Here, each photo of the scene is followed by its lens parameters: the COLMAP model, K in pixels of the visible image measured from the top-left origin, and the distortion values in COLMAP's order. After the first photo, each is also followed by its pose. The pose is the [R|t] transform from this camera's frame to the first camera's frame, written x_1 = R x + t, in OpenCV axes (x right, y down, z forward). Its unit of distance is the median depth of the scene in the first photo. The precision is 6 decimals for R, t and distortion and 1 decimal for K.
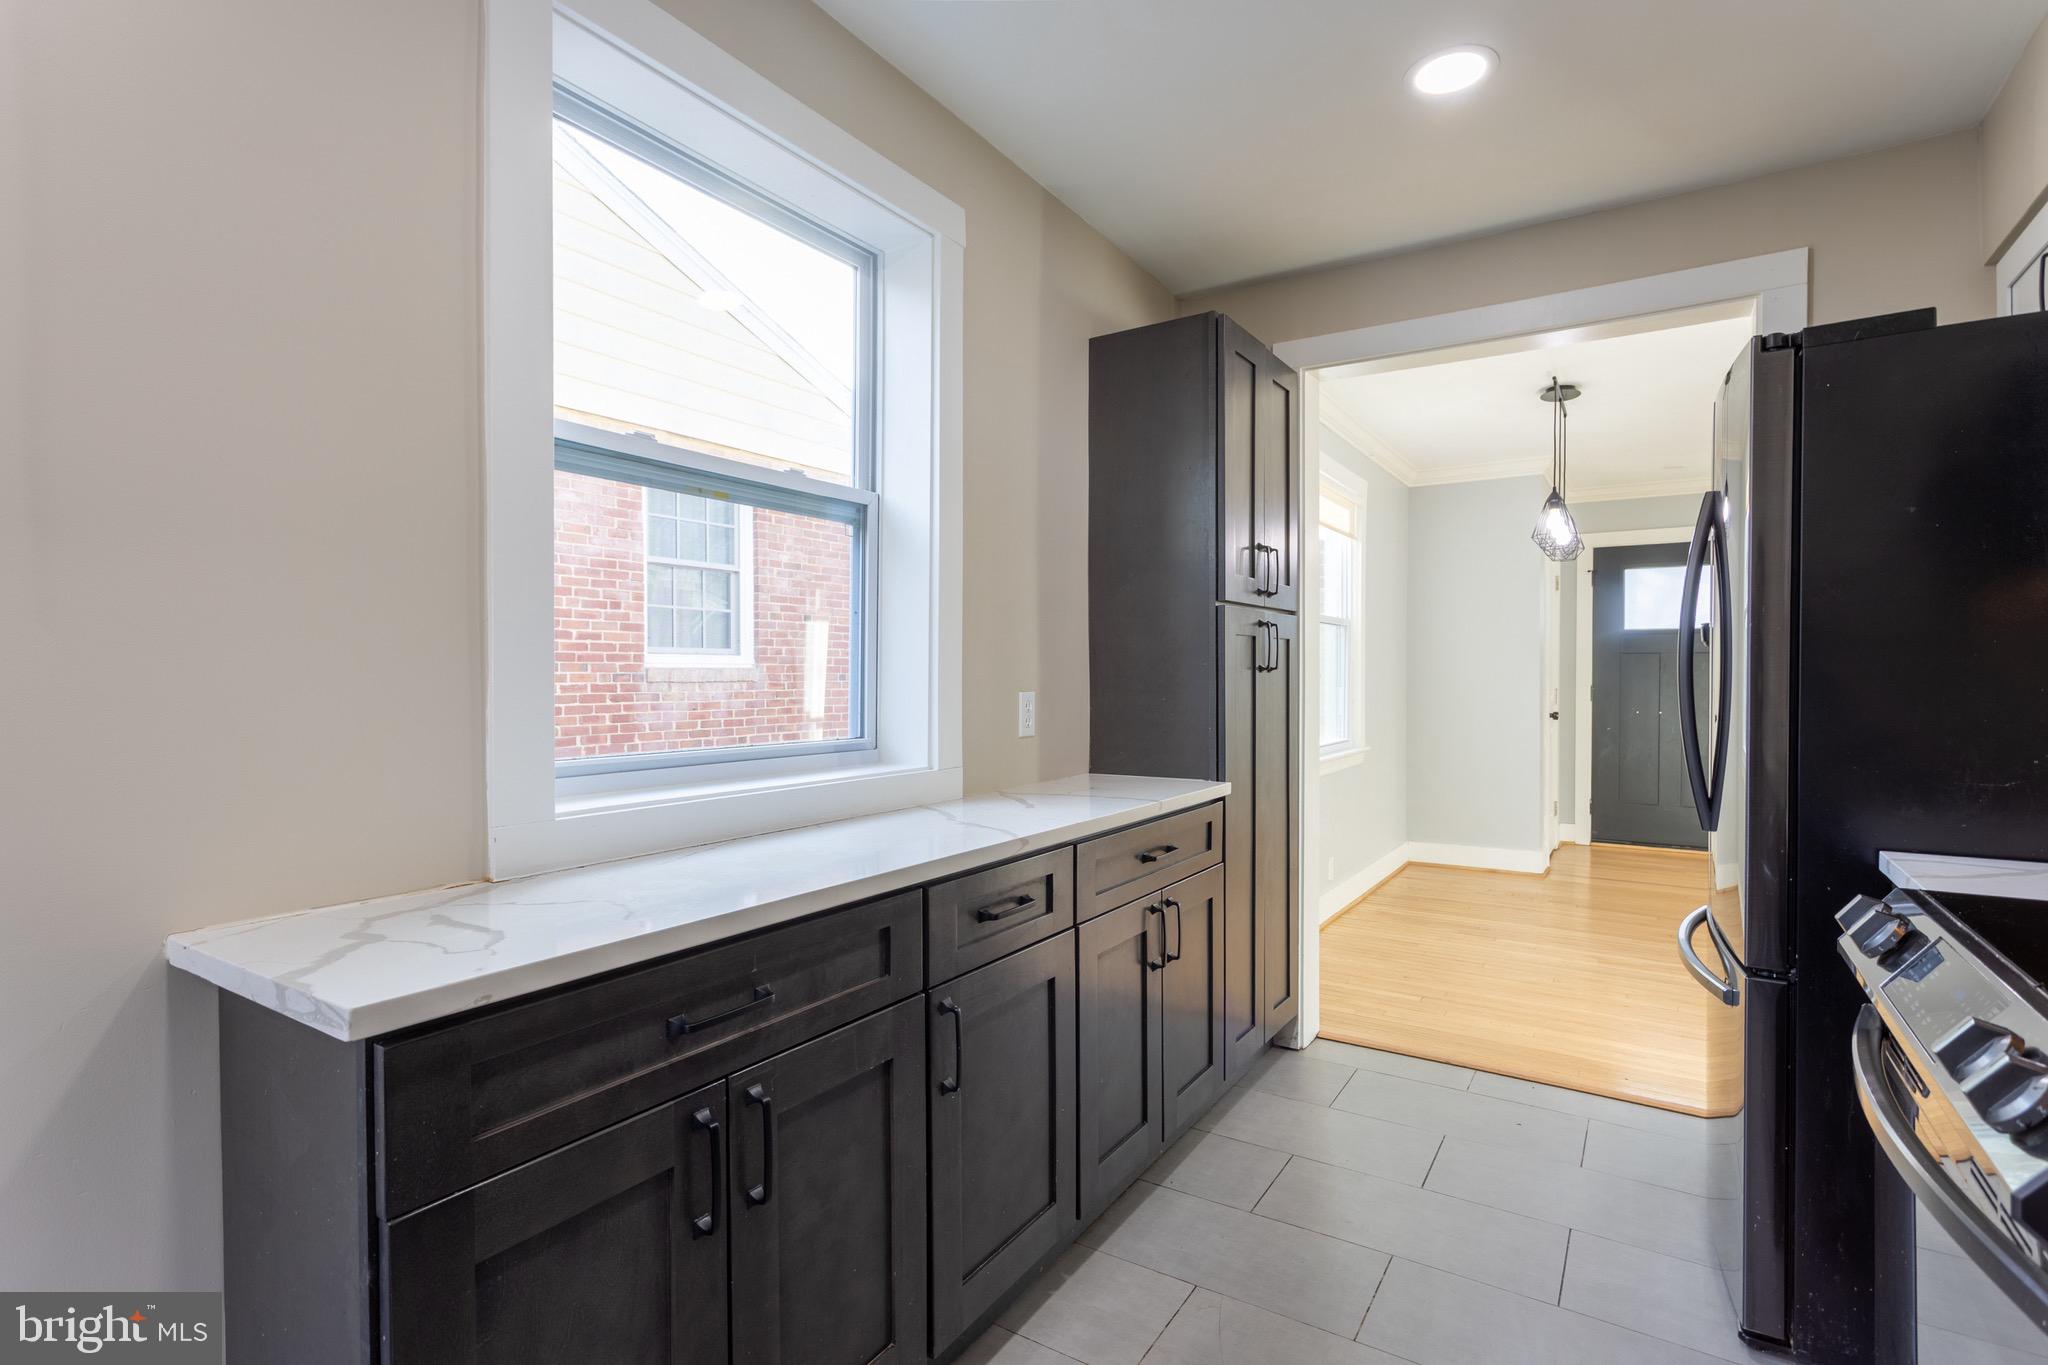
lens RADIAL K [[971.6, 0, 1033.9], [0, 971.6, 685.5], [0, 0, 1]] dist [0.004894, 0.002962]
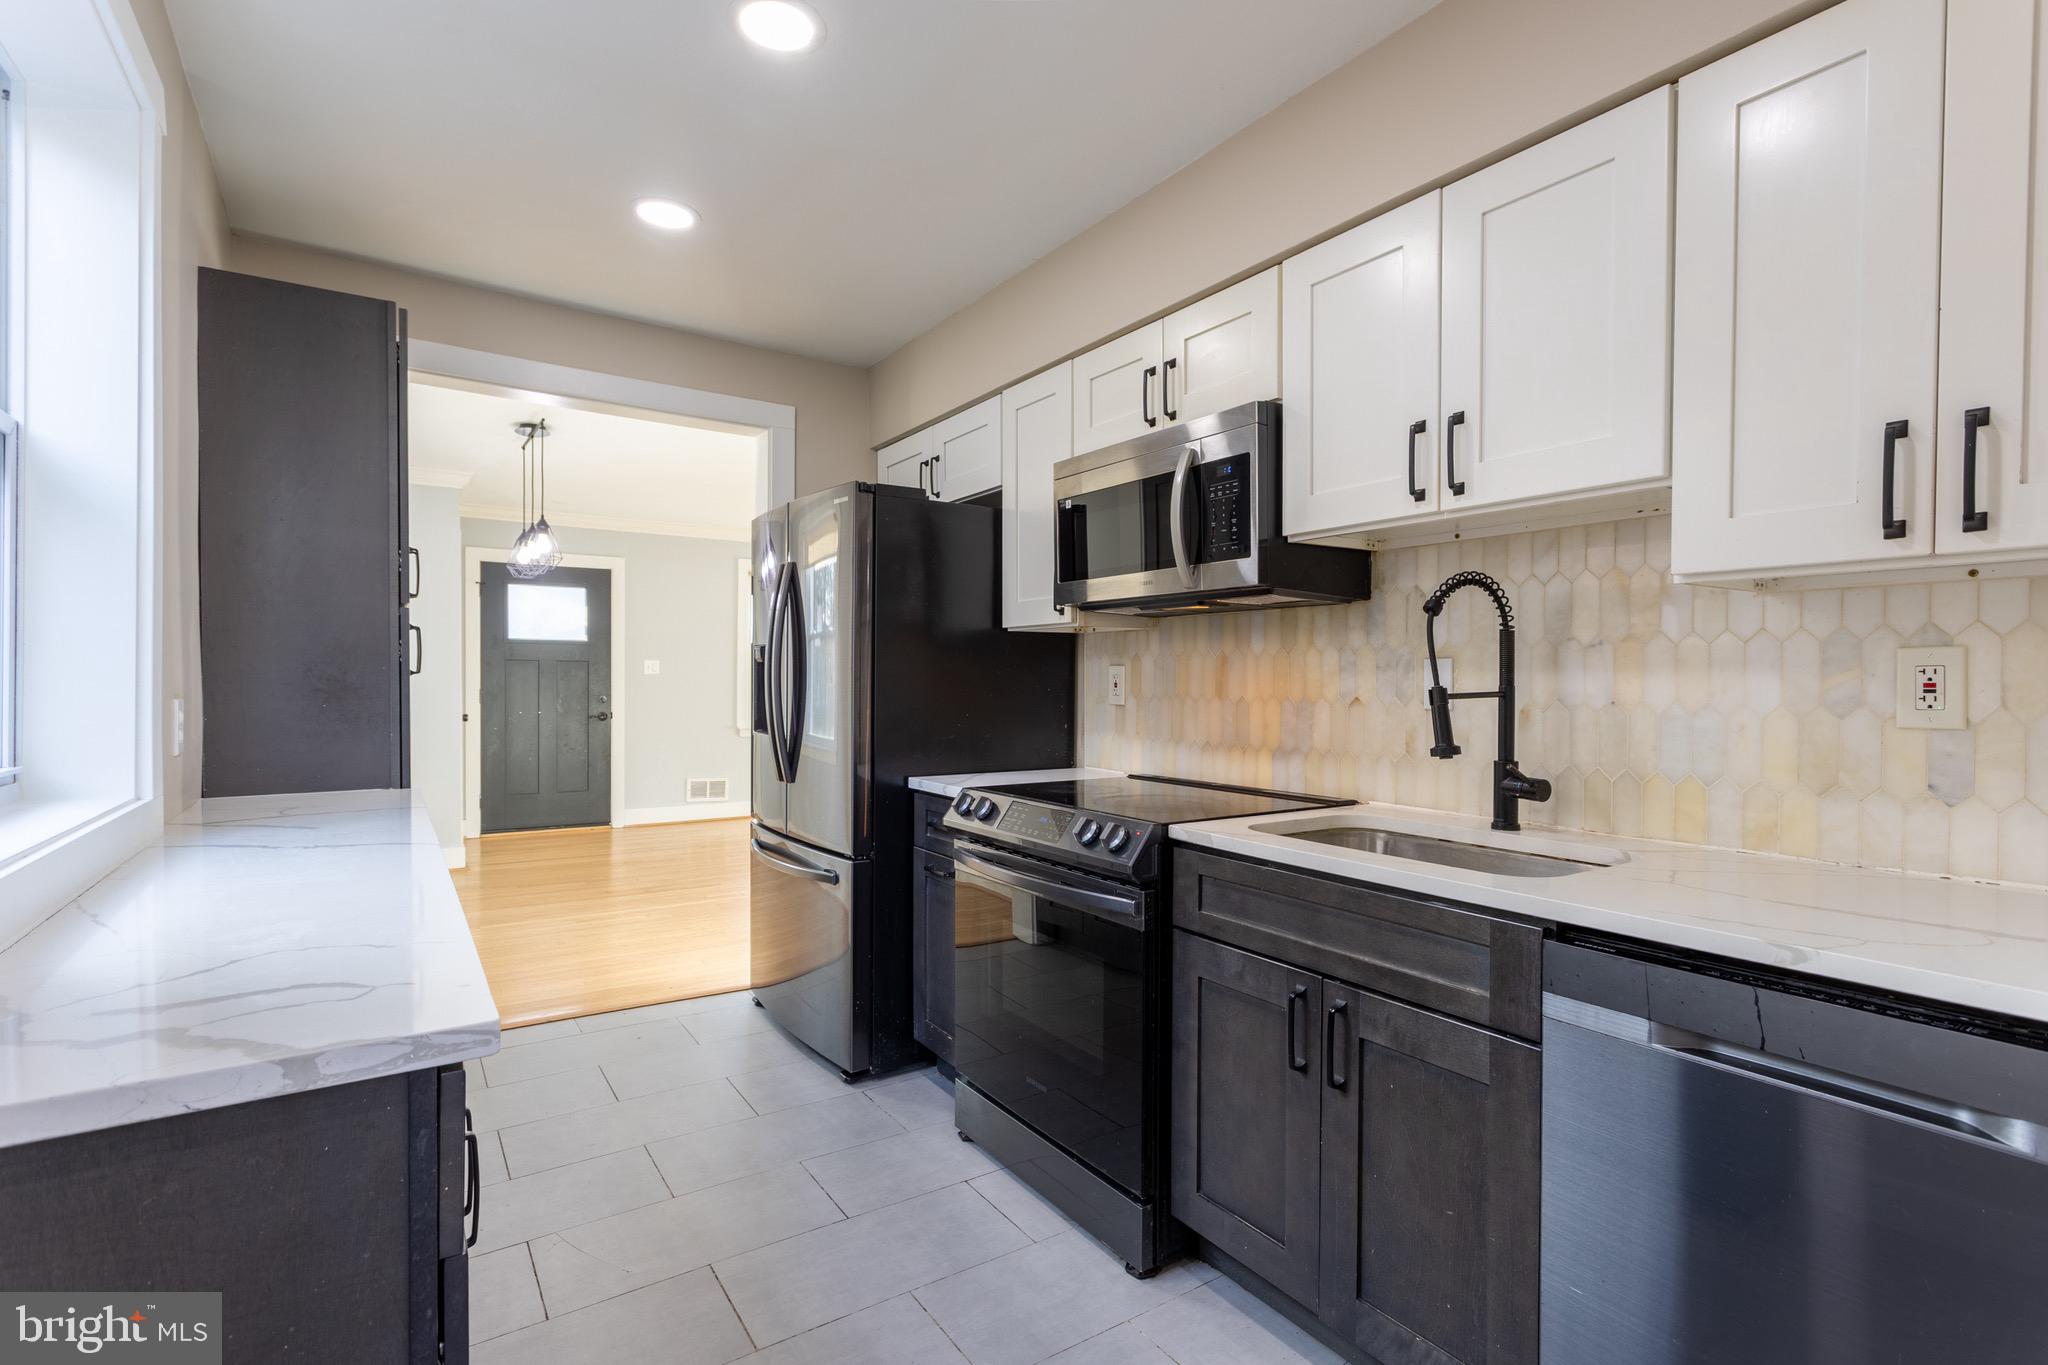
lens RADIAL K [[971.6, 0, 1027.9], [0, 971.6, 694.9], [0, 0, 1]] dist [0.004894, 0.002962]
pose [[0.401312, -0.009257, 0.915894, -0.175149], [0.003310, 0.999957, 0.008656, -0.000702], [-0.915935, -0.000442, 0.401326, 0.013906]]
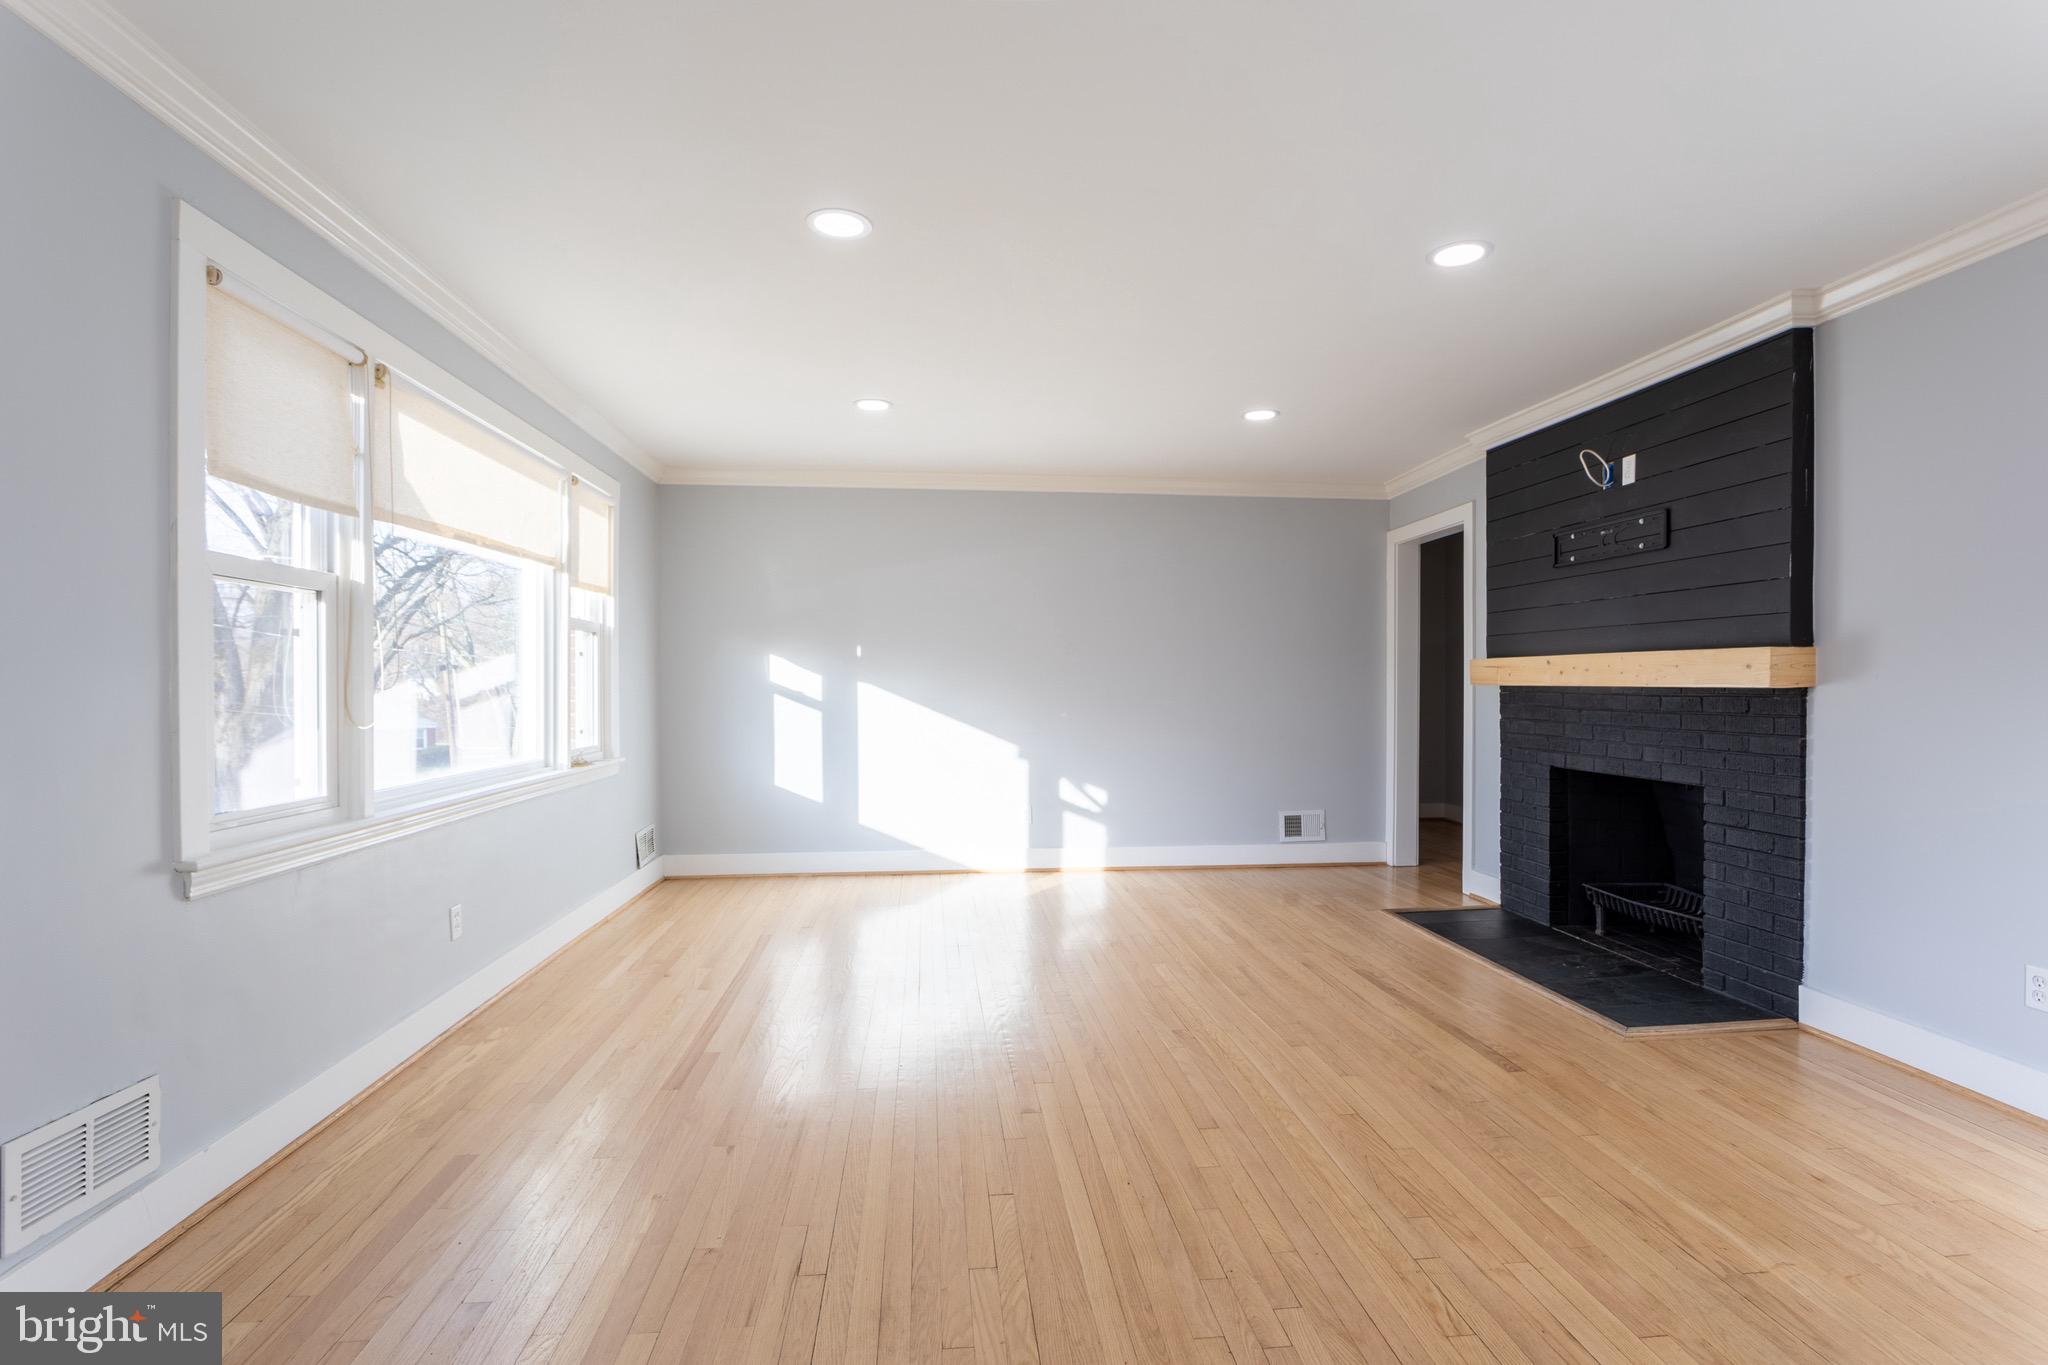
lens RADIAL K [[979.9, 0, 1032.7], [0, 979.9, 691.7], [0, 0, 1]] dist [-0.018486, 0.008193]
pose [[-0.621474, -0.007083, 0.783402, 0.410393], [0.010010, 0.999806, 0.016980, -0.008325], [-0.783371, 0.018394, -0.621283, 0.851911]]
